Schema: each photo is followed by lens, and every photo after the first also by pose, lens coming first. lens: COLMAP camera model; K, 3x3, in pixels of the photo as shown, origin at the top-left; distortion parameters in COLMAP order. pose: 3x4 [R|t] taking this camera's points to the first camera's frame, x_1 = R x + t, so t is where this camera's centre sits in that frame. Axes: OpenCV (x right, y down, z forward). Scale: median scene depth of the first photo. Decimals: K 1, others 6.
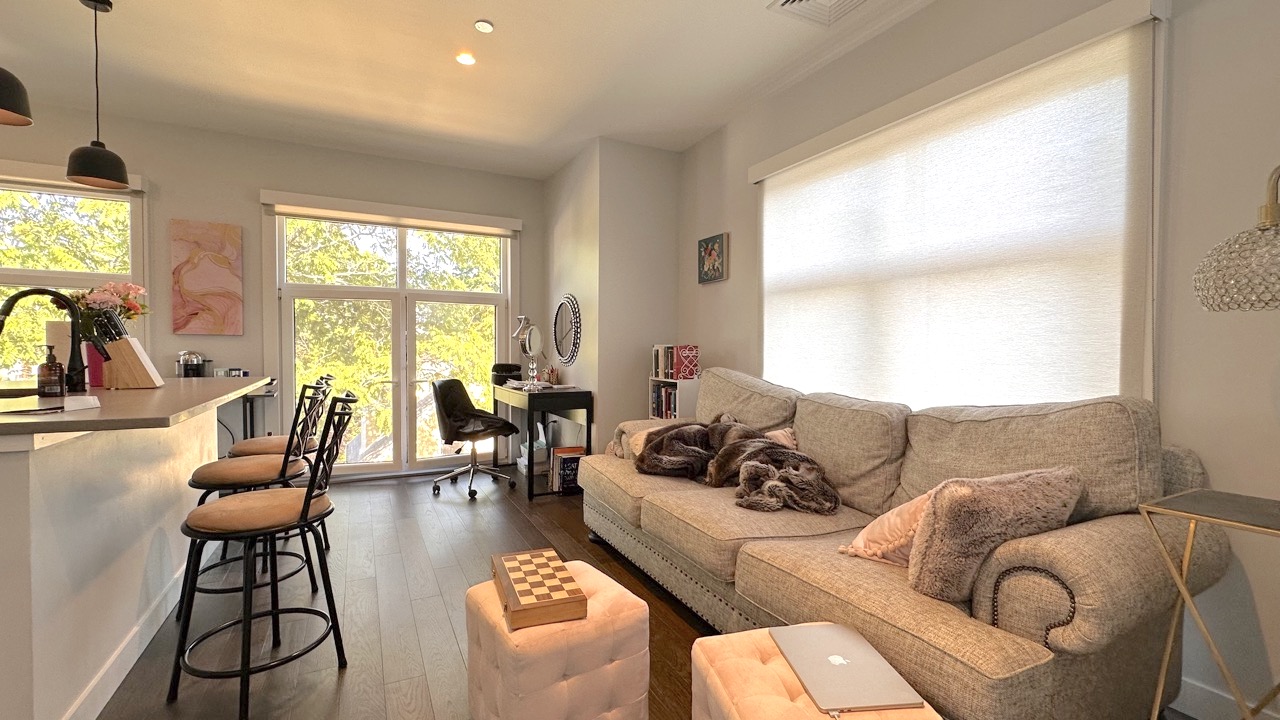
lens RADIAL K [[548.0, 0, 640.7], [0, 548.0, 362.4], [0, 0, 1]] dist [-0.001811, 0.000184]
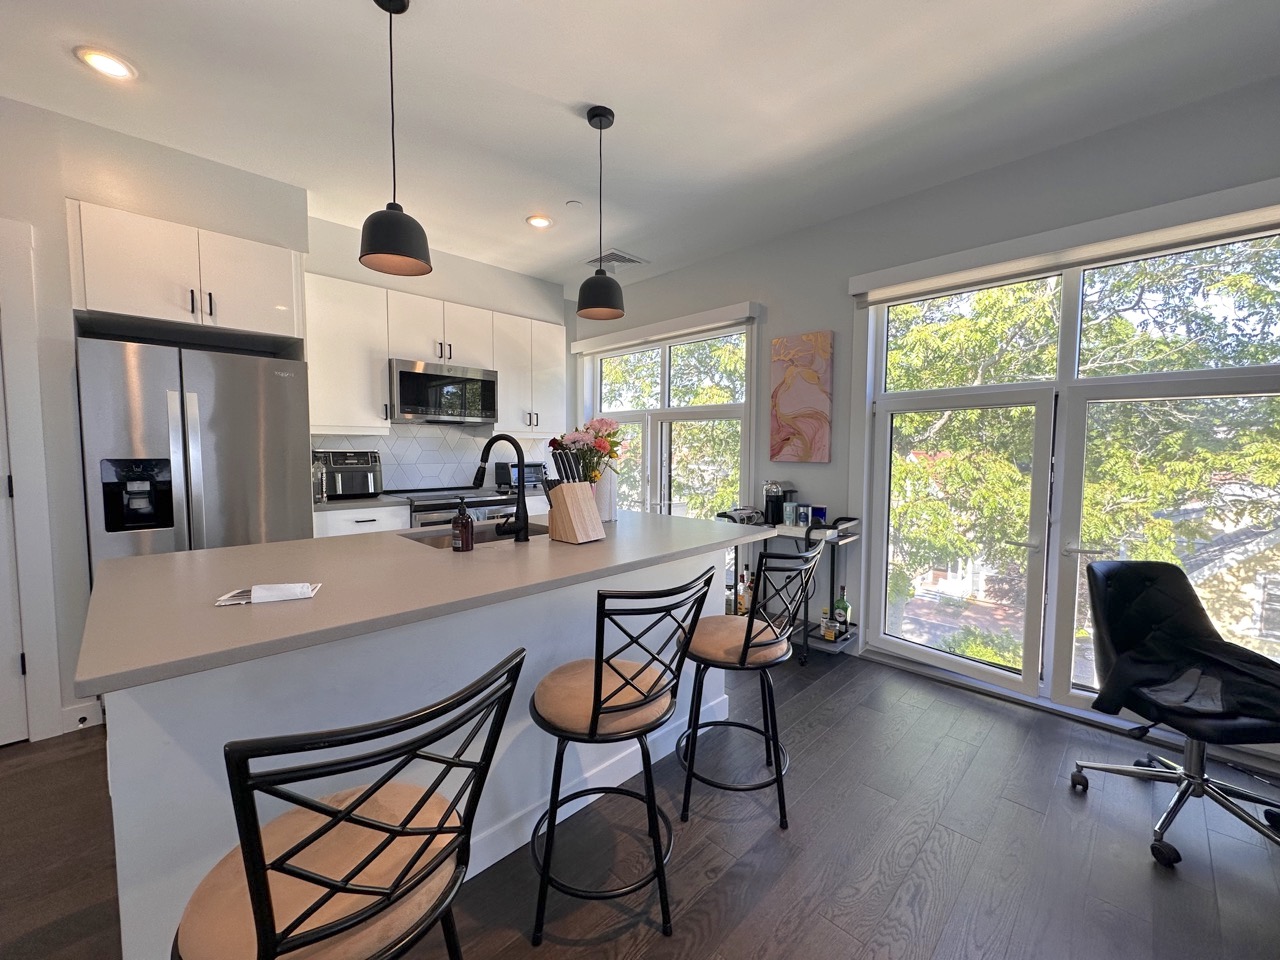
lens RADIAL K [[511.4, 0, 635.3], [0, 511.4, 481.6], [0, 0, 1]] dist [0.000408, 0.000065]
pose [[0.300630, 0.052648, -0.952287, -0.070966], [-0.025916, 0.998557, 0.047025, -0.049255], [0.953389, 0.010542, 0.301560, 0.481423]]
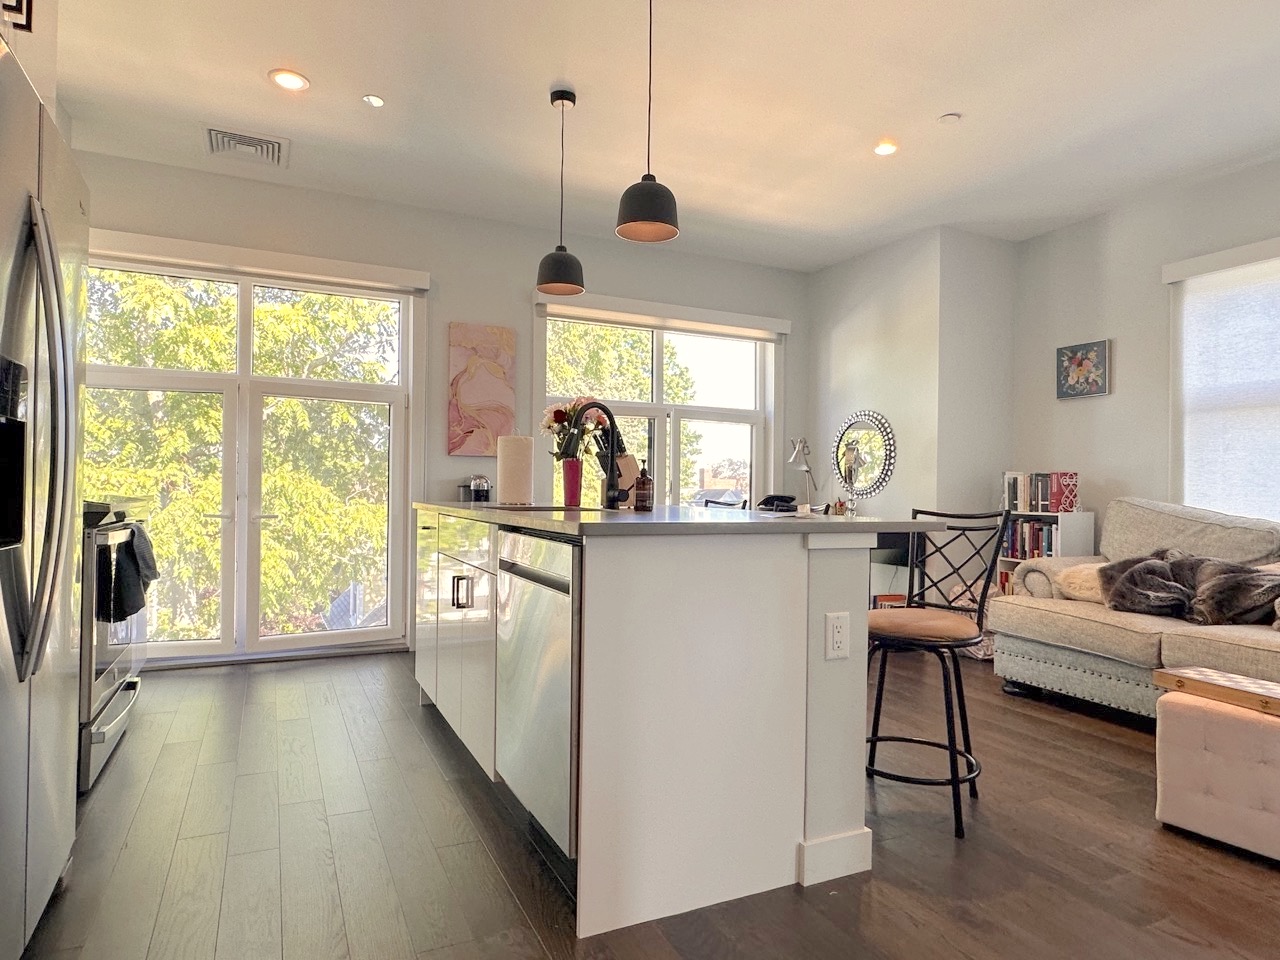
lens RADIAL K [[770.7, 0, 640.0], [0, 770.7, 480.0], [0, 0, 1]] dist [-0.000507, -0.001380]
pose [[0.999711, 0.006996, -0.022982, -0.500535], [-0.007834, 0.999300, -0.036574, 0.027395], [0.022710, 0.036744, 0.999067, -0.183688]]
